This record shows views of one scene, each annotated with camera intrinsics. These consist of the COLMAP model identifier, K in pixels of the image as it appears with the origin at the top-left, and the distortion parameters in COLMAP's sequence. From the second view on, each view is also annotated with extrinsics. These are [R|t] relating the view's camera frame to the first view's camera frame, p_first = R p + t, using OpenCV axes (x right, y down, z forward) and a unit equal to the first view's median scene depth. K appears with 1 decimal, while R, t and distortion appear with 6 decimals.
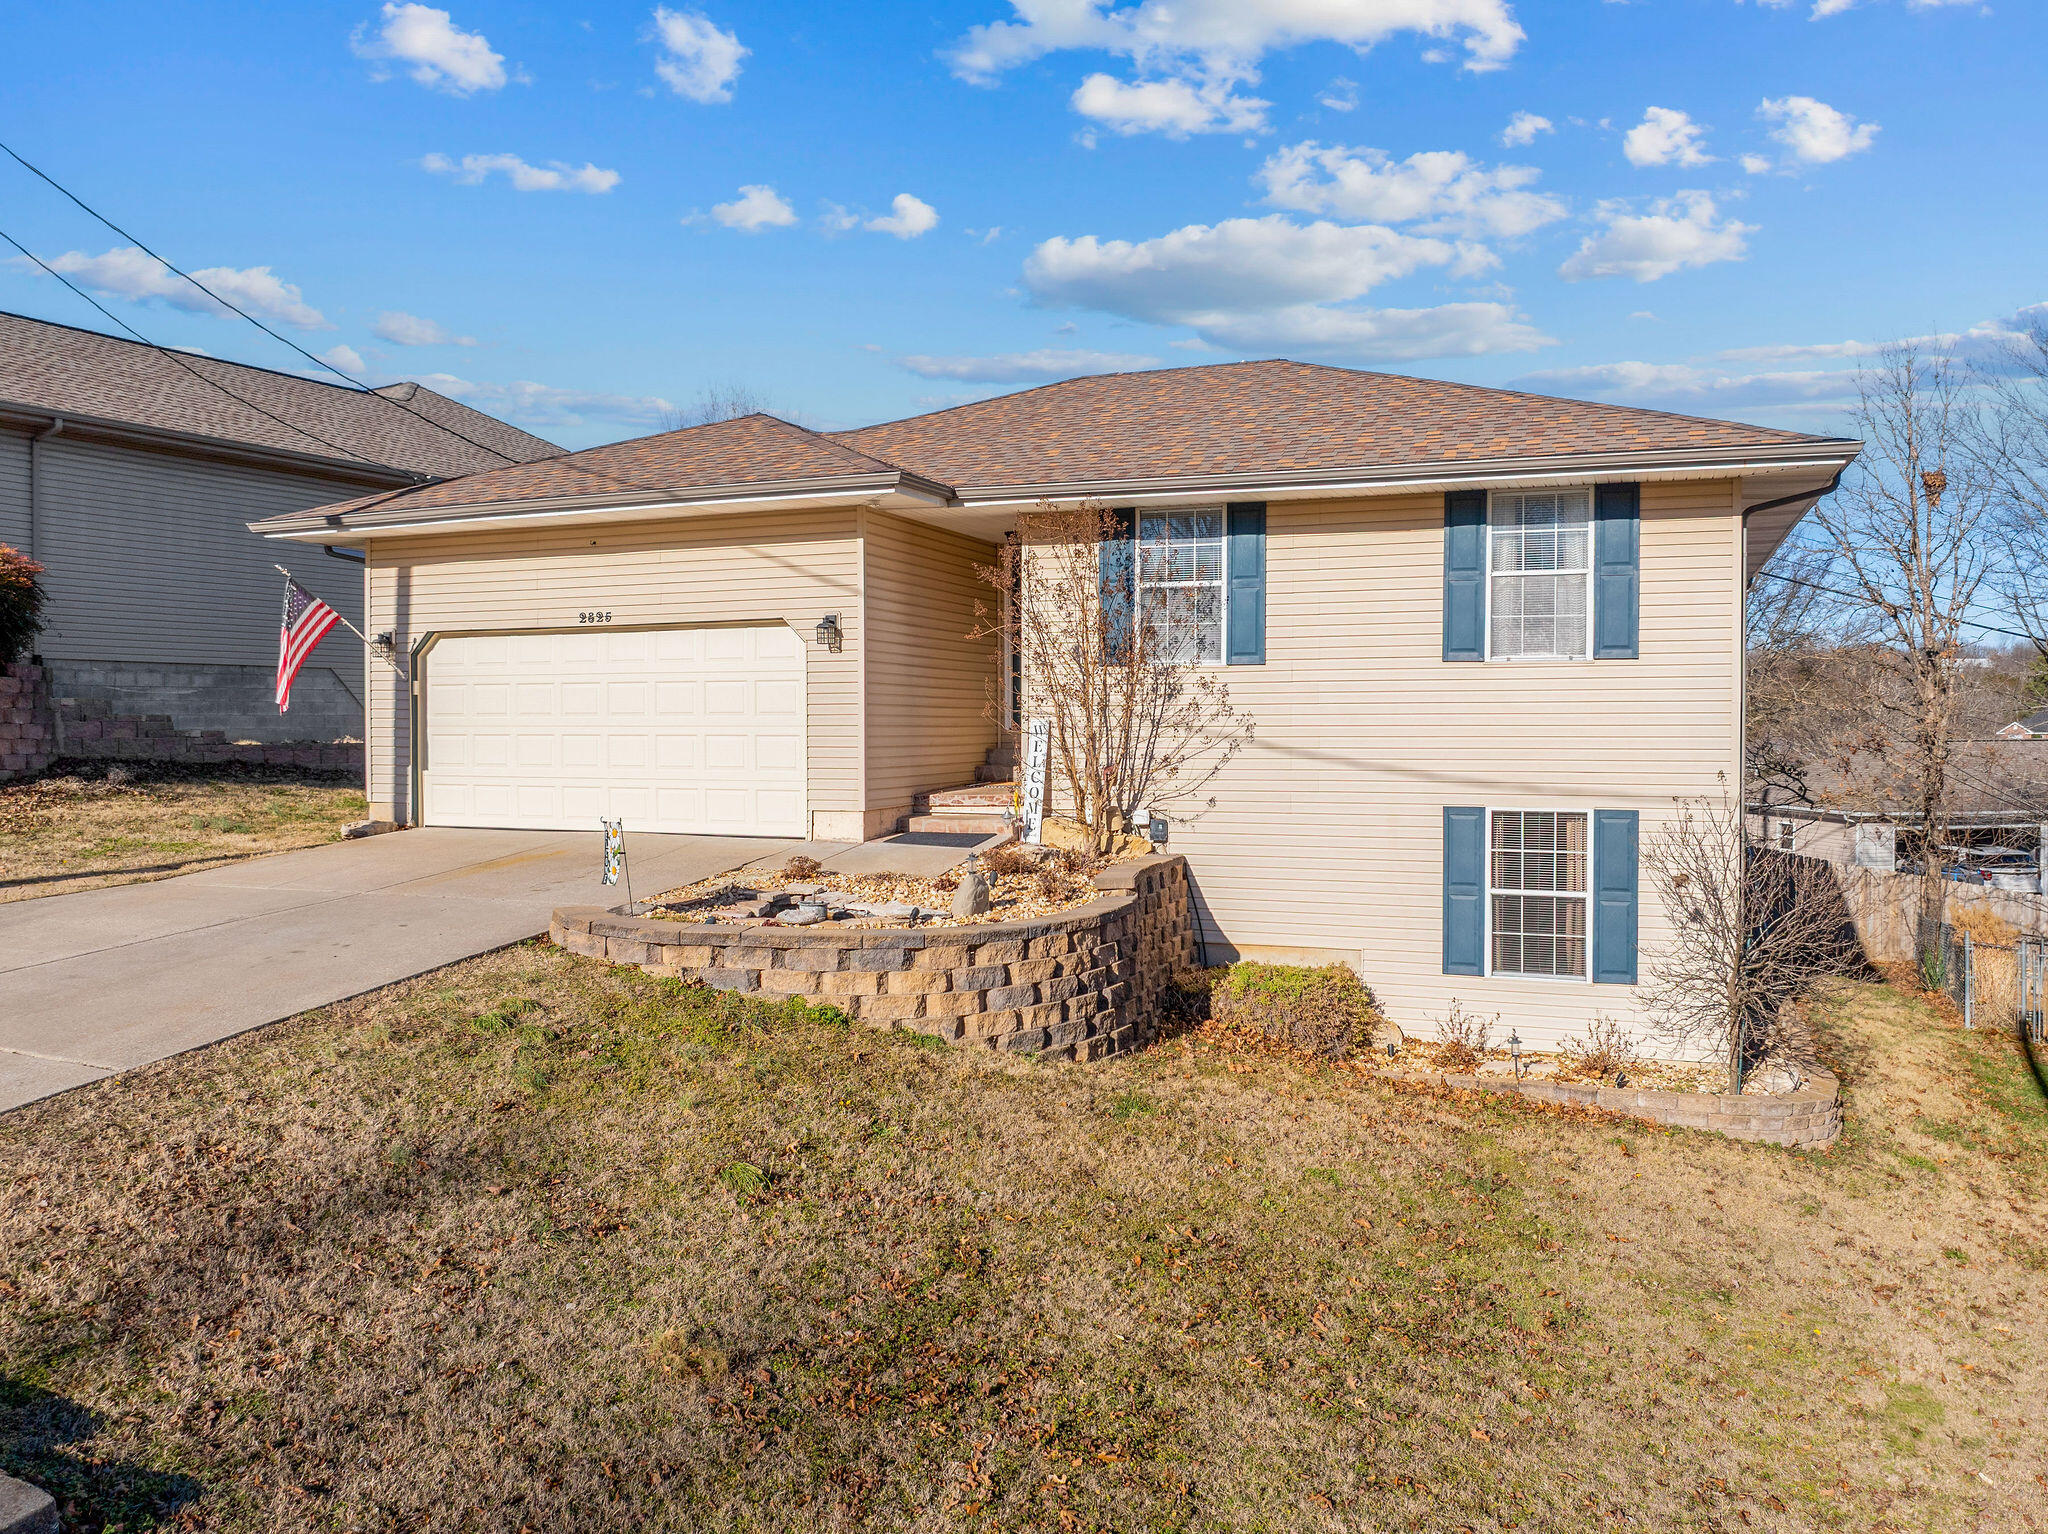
lens RADIAL K [[1477.7, 0, 1064.7], [0, 1477.7, 767.7], [0, 0, 1]] dist [-0.023847, -0.045481]
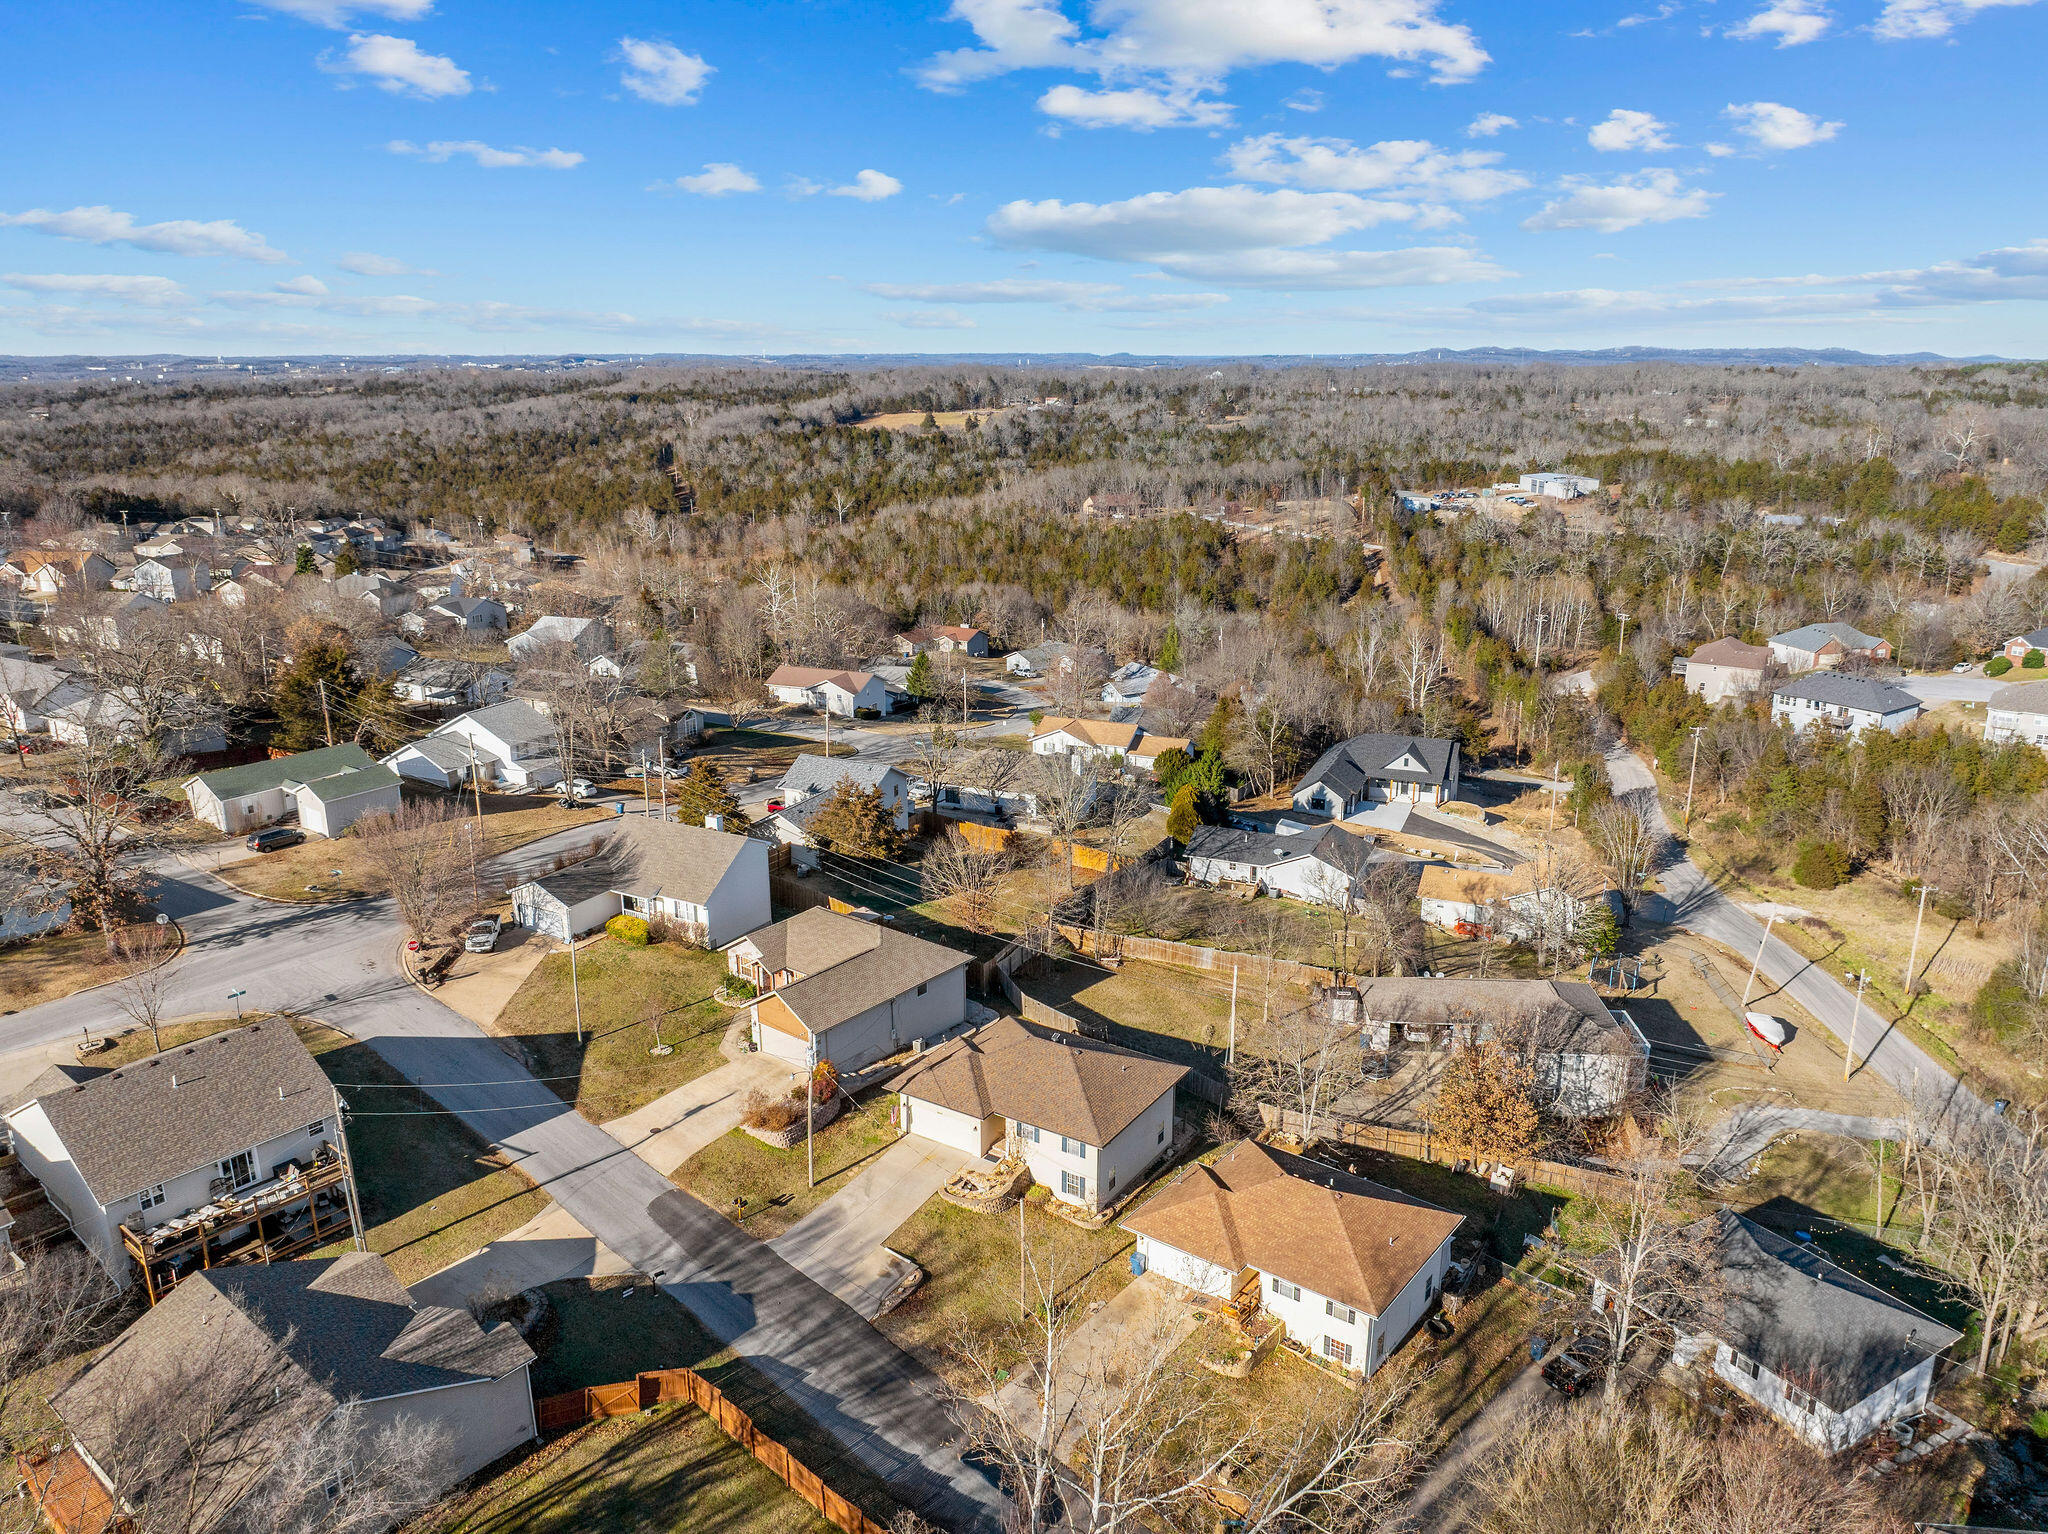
lens RADIAL K [[1477.7, 0, 1064.7], [0, 1477.7, 767.7], [0, 0, 1]] dist [-0.023847, -0.045481]
pose [[0.982161, 0.069311, -0.174801, 1.320768], [-0.020786, 0.963910, 0.265415, -3.542479], [0.186888, -0.257047, 0.948156, -4.938275]]
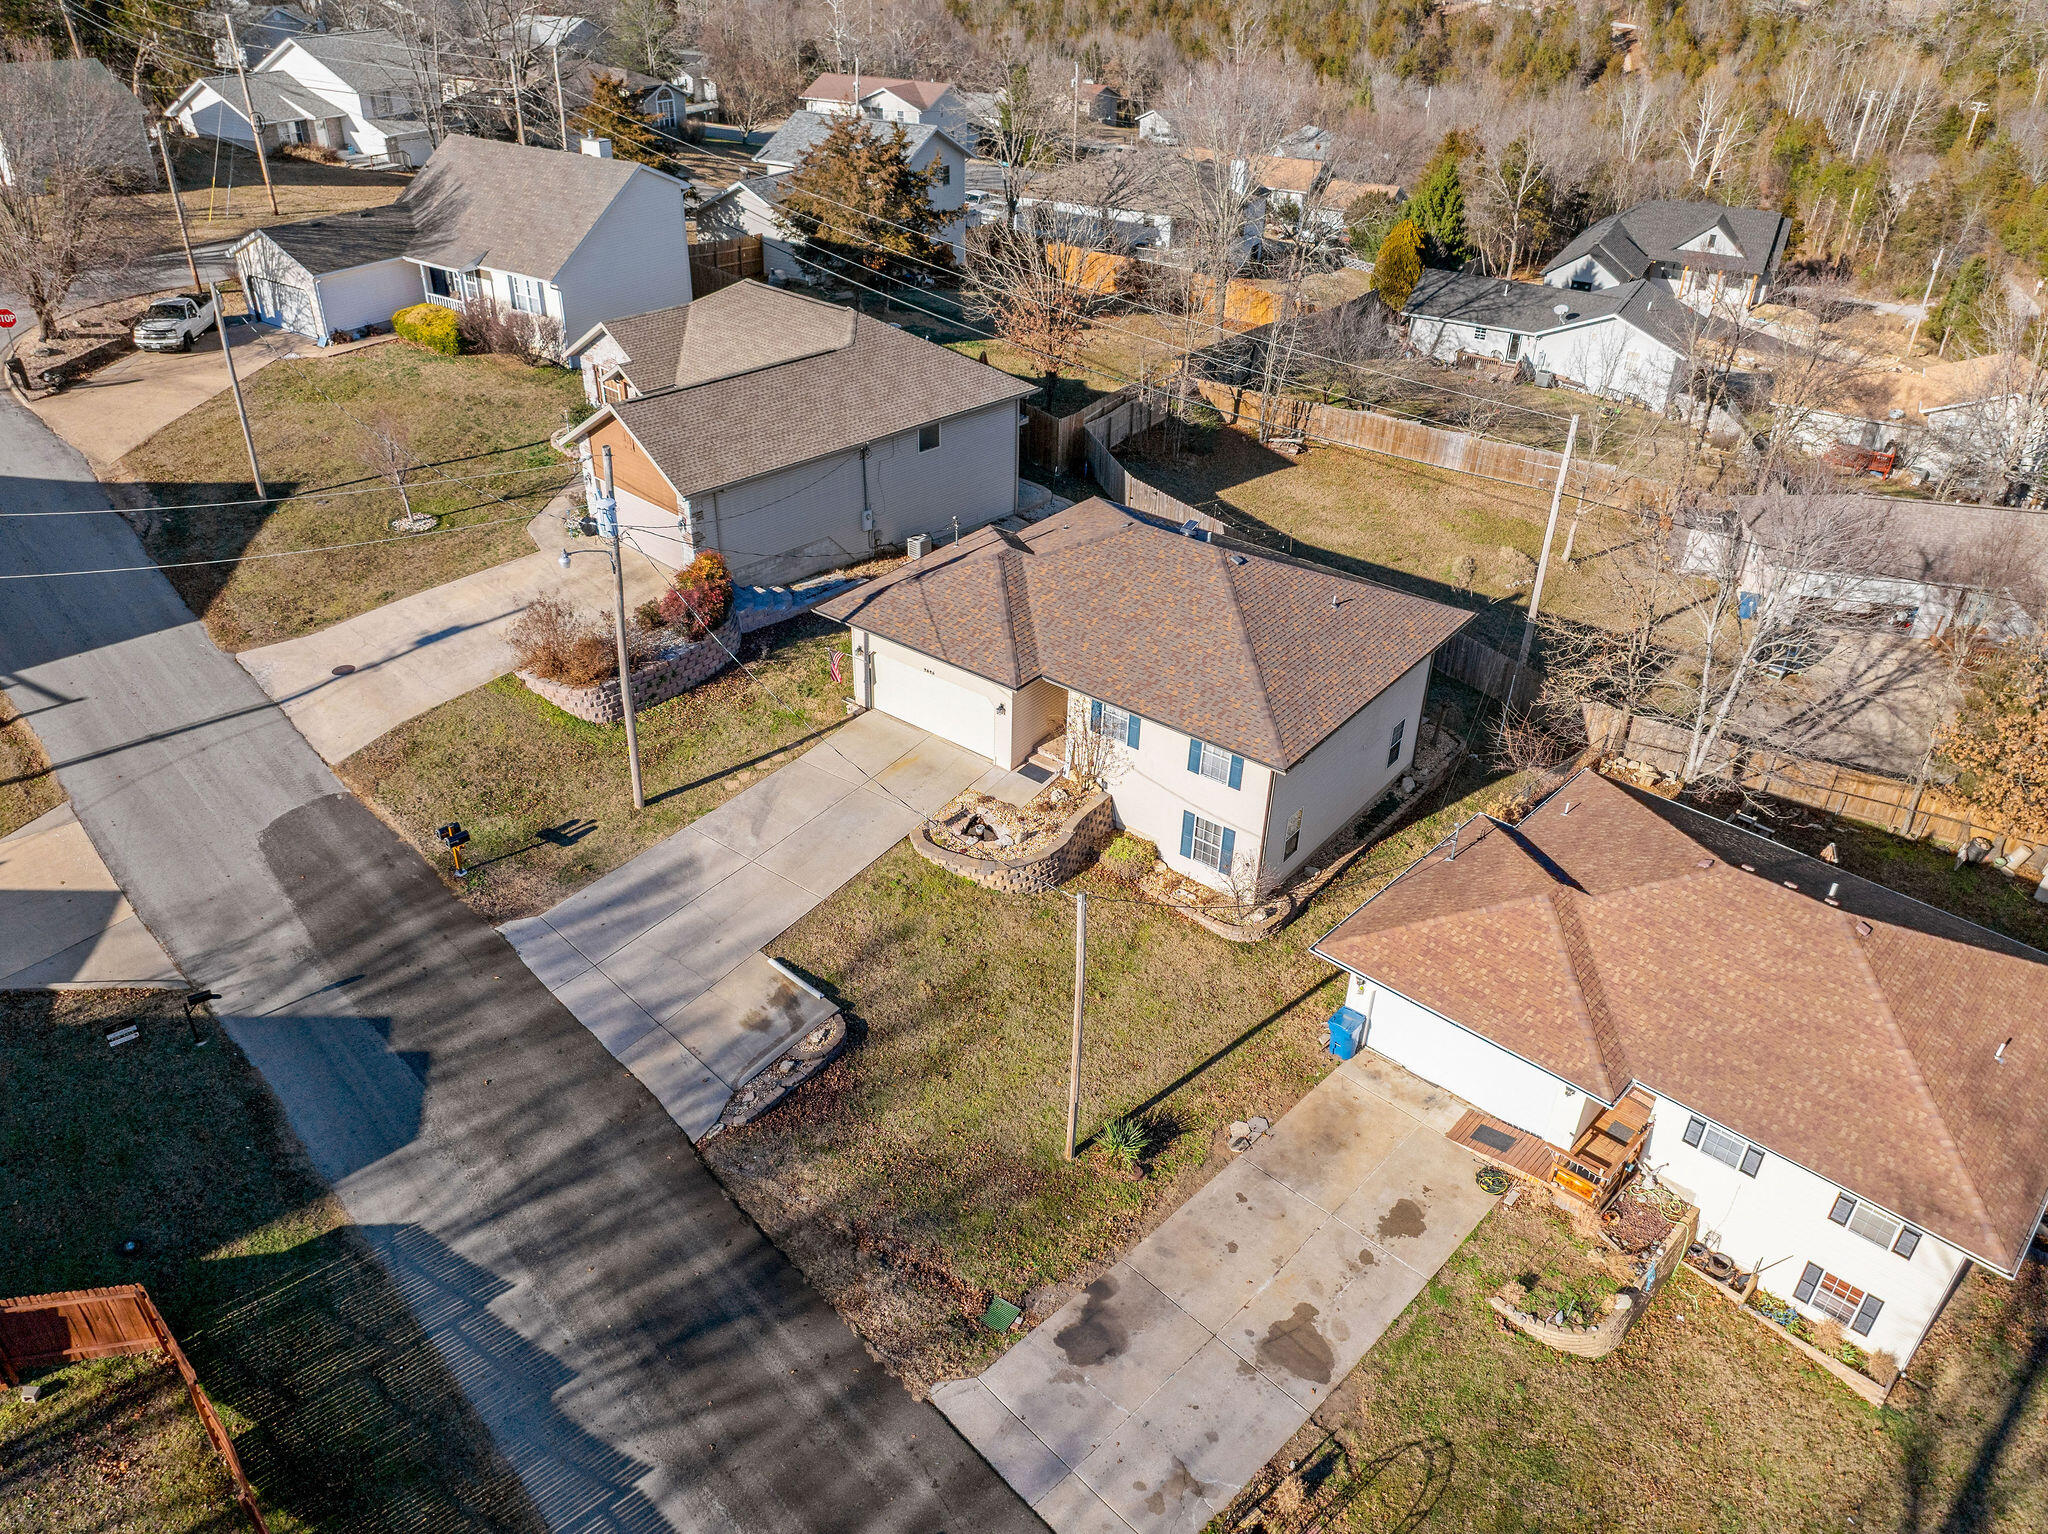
lens RADIAL K [[1477.7, 0, 1064.7], [0, 1477.7, 767.7], [0, 0, 1]] dist [-0.023847, -0.045481]
pose [[0.959122, 0.181129, -0.217435, 0.667581], [-0.044777, 0.855790, 0.515382, -1.618517], [0.279429, -0.484578, 0.828917, -1.580391]]
